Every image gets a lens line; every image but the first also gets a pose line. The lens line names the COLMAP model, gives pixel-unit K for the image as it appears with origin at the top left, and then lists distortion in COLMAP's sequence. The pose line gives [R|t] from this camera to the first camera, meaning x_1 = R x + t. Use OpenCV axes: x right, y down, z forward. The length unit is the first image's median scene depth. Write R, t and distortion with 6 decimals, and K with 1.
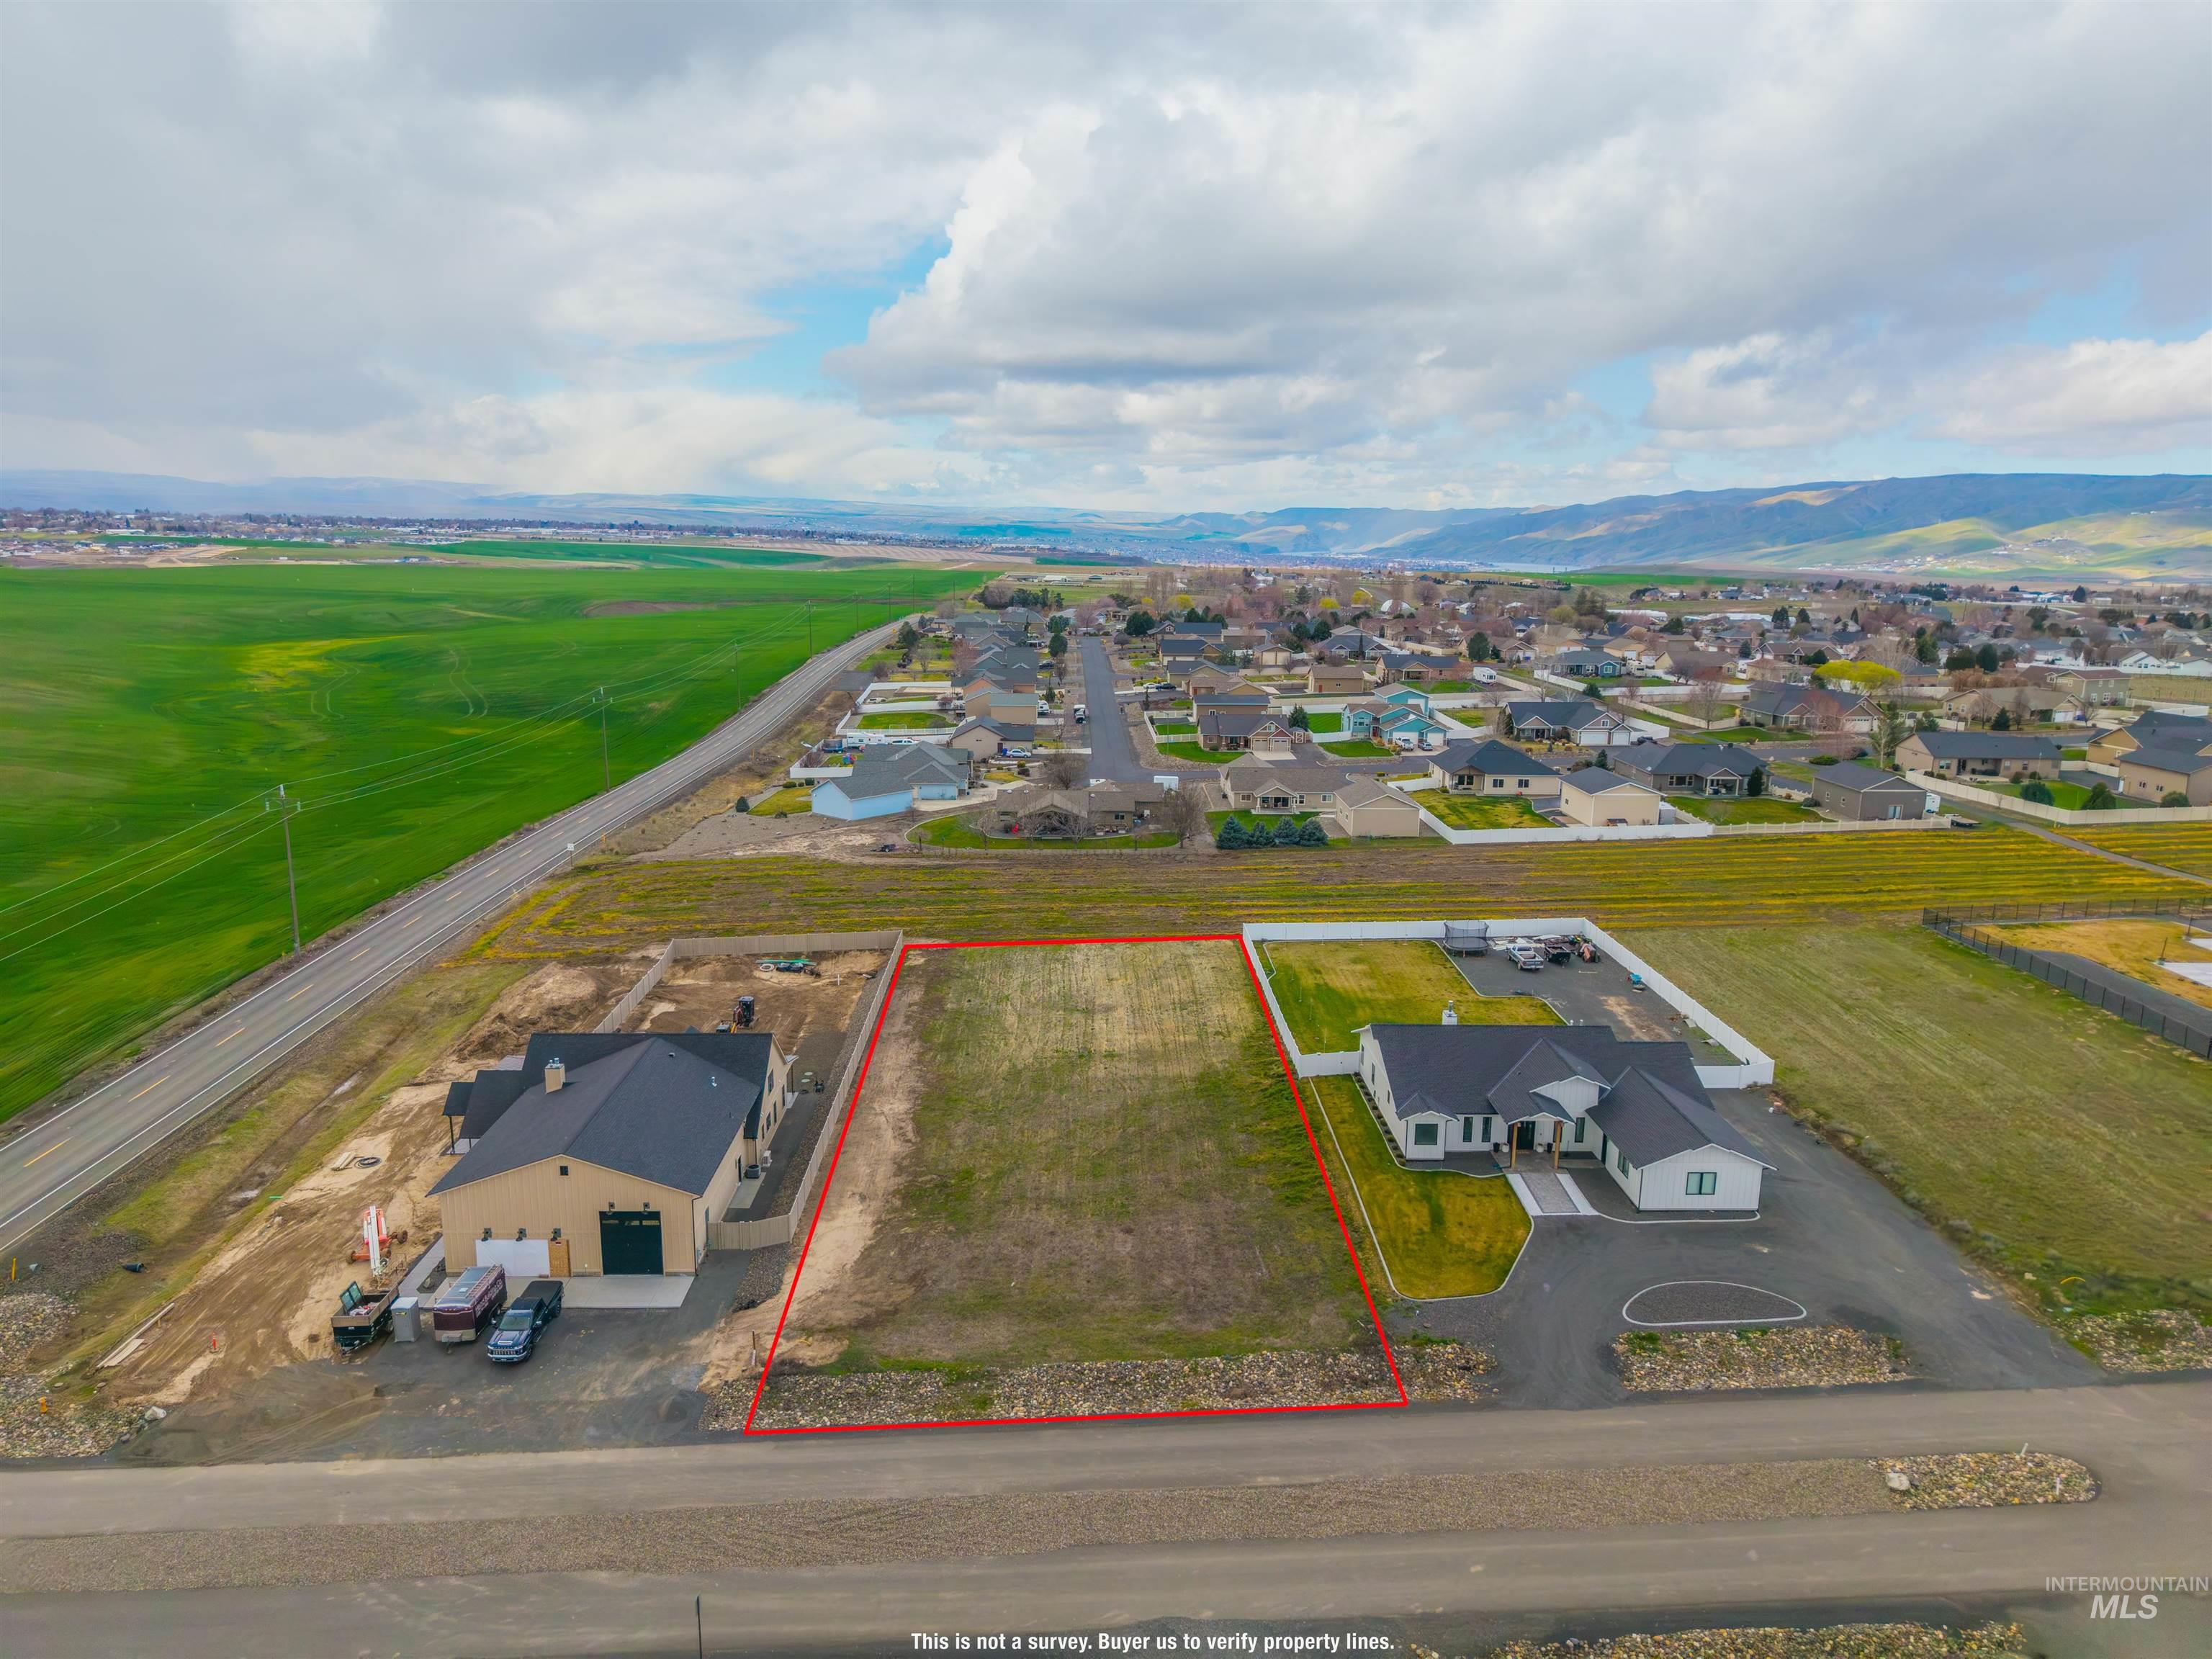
lens RADIAL K [[1481.0, 0, 1110.1], [0, 1481.0, 818.5], [0, 0, 1]] dist [0.028328, -0.024399]
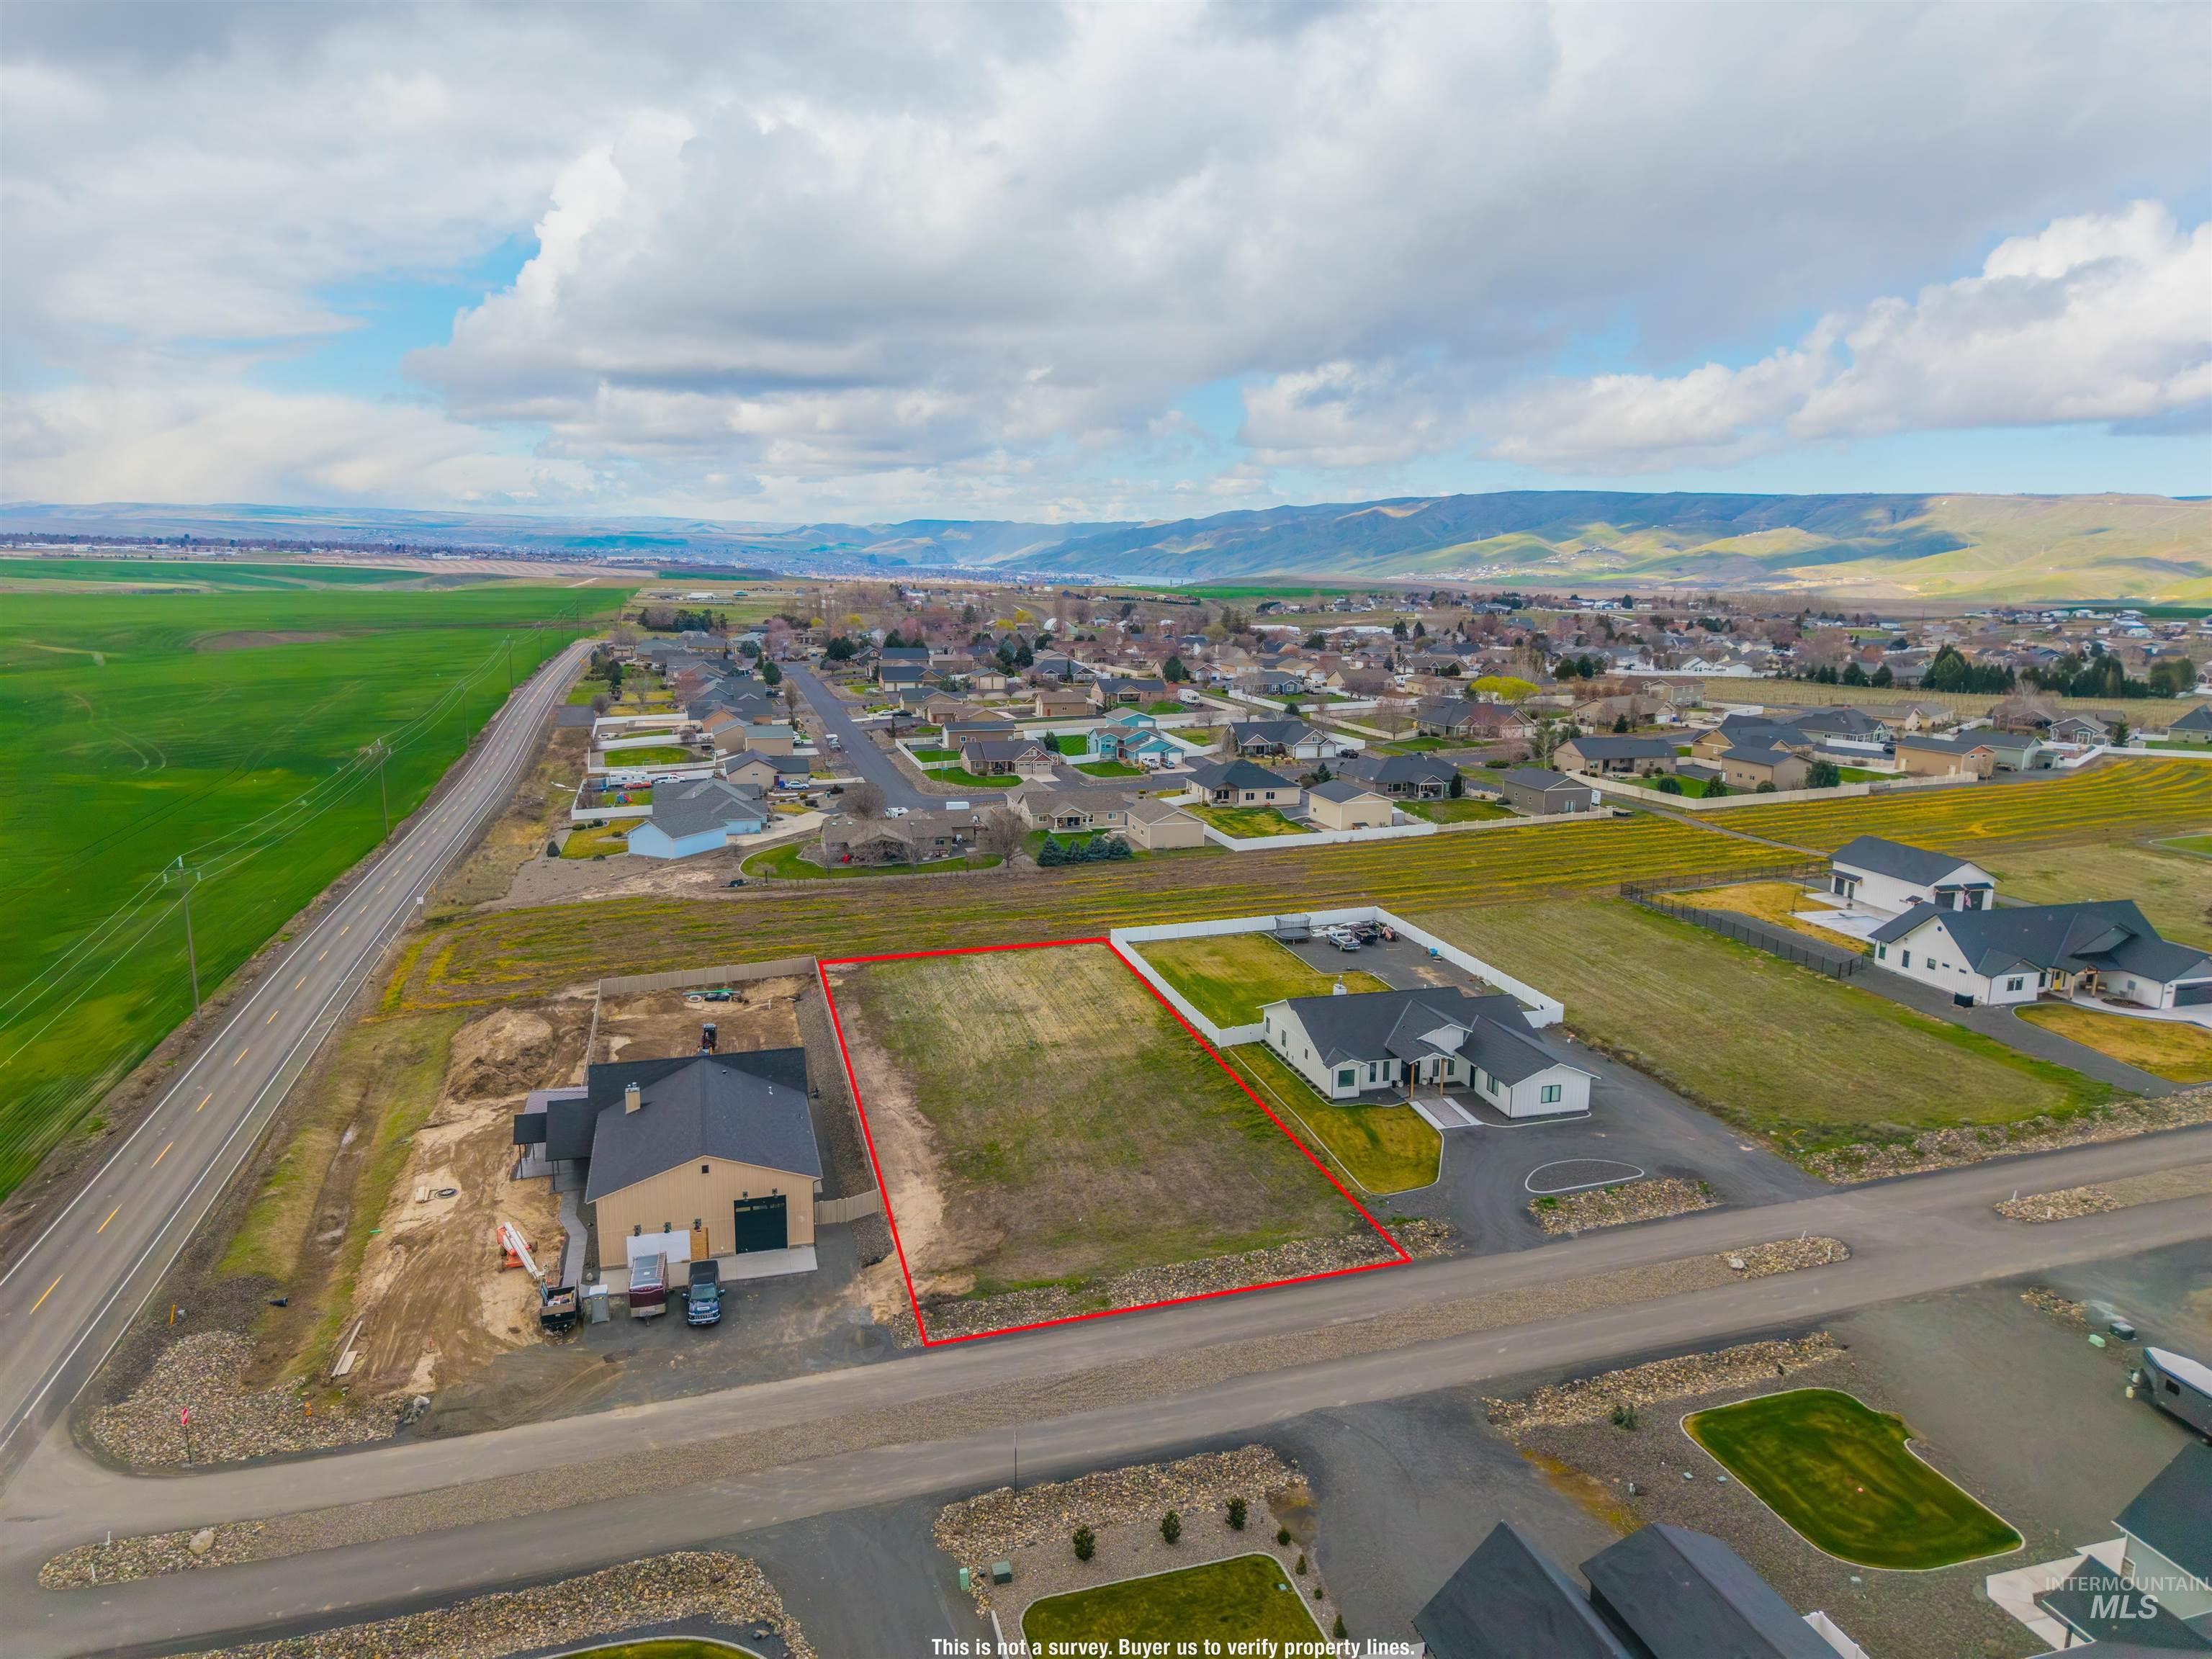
lens RADIAL K [[1481.0, 0, 1110.1], [0, 1481.0, 818.5], [0, 0, 1]] dist [0.028328, -0.024399]
pose [[0.969396, -0.048001, 0.240762, -0.227434], [0.049822, 0.998757, -0.001477, -0.018526], [-0.240392, 0.013427, 0.970583, -0.167859]]
